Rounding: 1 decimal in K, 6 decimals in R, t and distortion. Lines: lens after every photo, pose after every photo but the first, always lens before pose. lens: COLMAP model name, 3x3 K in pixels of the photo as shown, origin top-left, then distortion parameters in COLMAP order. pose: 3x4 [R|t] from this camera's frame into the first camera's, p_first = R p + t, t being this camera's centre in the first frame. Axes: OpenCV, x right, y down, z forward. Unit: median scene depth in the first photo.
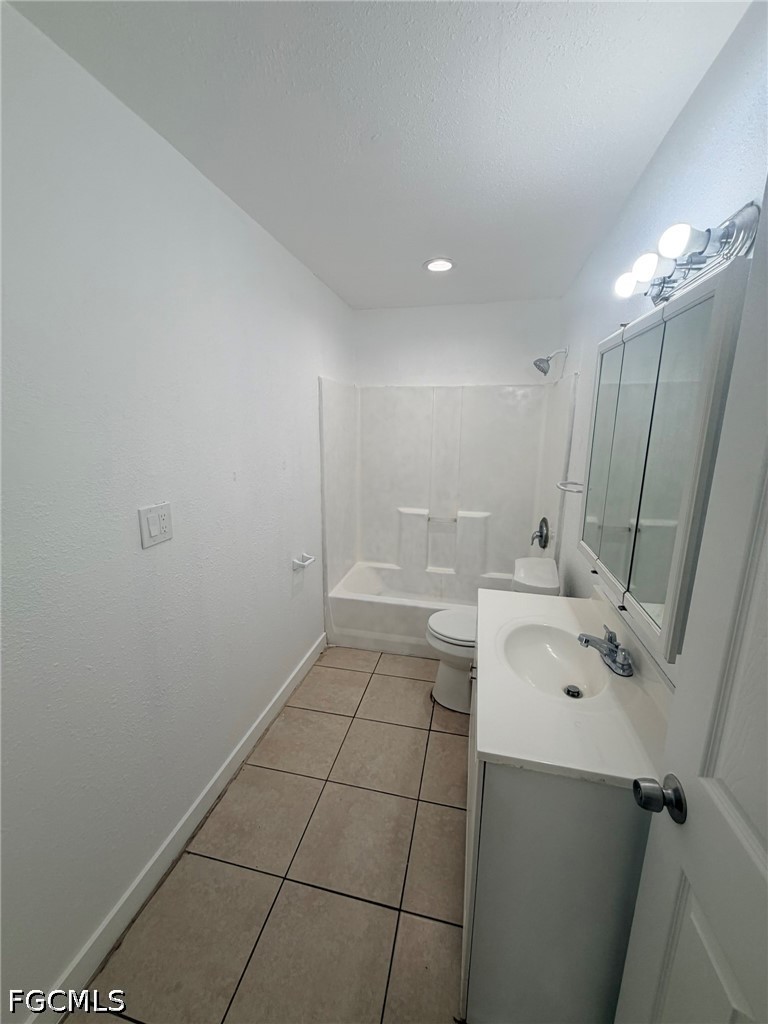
lens RADIAL K [[409.1, 0, 384.5], [0, 409.1, 509.7], [0, 0, 1]] dist [0.006594, 0.000696]
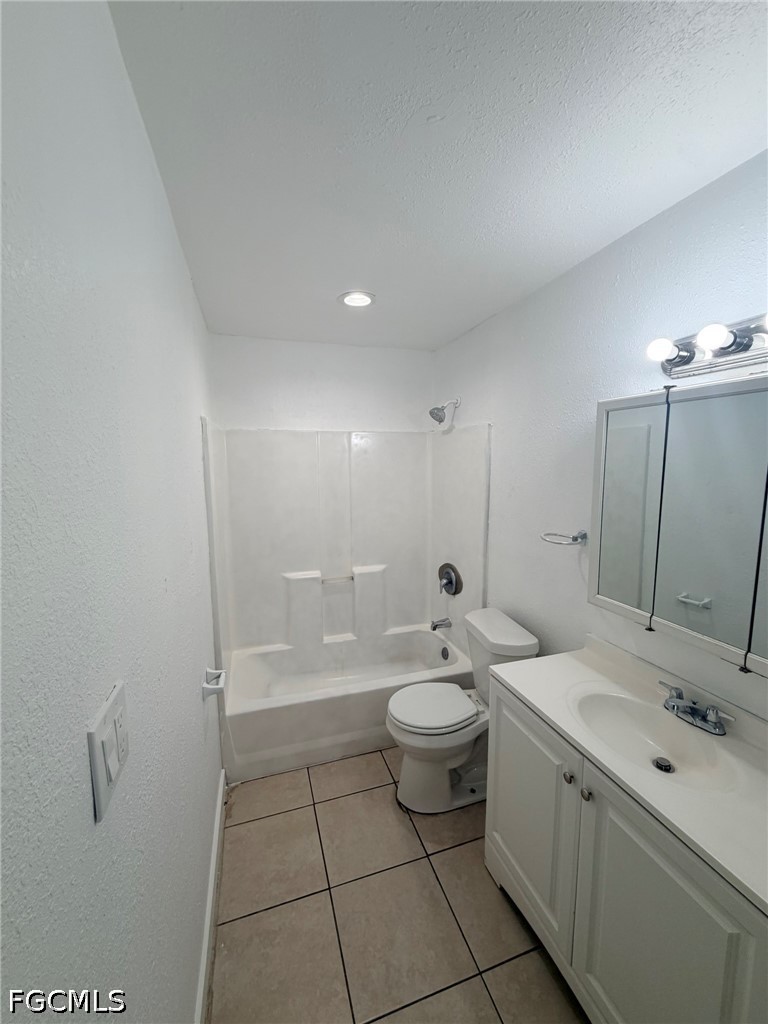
lens RADIAL K [[409.1, 0, 383.7], [0, 409.1, 511.4], [0, 0, 1]] dist [0.006594, 0.000696]
pose [[0.858063, -0.076685, 0.507787, -0.231155], [0.120605, 0.991225, -0.054106, -0.068669], [-0.499182, 0.107668, 0.859782, 0.202796]]
